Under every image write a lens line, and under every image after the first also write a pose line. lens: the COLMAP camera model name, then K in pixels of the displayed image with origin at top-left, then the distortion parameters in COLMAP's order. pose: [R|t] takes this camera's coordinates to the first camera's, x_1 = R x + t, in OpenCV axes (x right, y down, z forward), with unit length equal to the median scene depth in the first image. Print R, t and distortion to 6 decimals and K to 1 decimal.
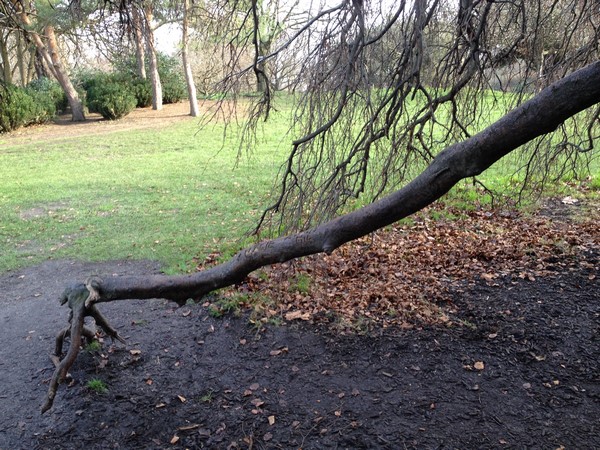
lens RADIAL K [[560.7, 0, 301.5], [0, 560.7, 225.9], [0, 0, 1]] dist [0.035824, 0.000000]
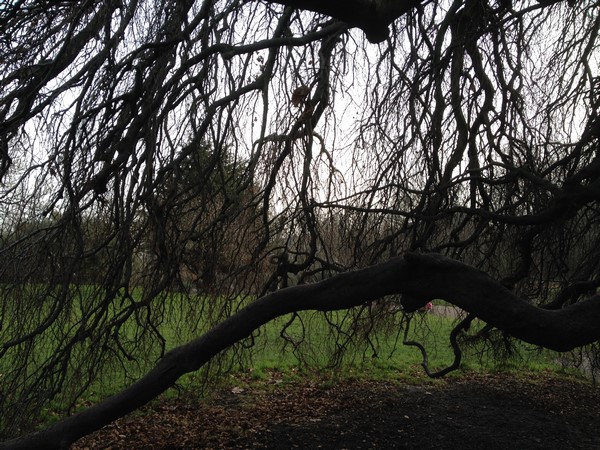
lens RADIAL K [[560.7, 0, 299.7], [0, 560.7, 226.0], [0, 0, 1]] dist [0.035824, 0.000000]
pose [[0.844803, 0.094116, 0.526736, -0.075098], [0.088859, 0.946064, -0.311556, 0.009090], [-0.527648, 0.310009, 0.790874, -0.107987]]
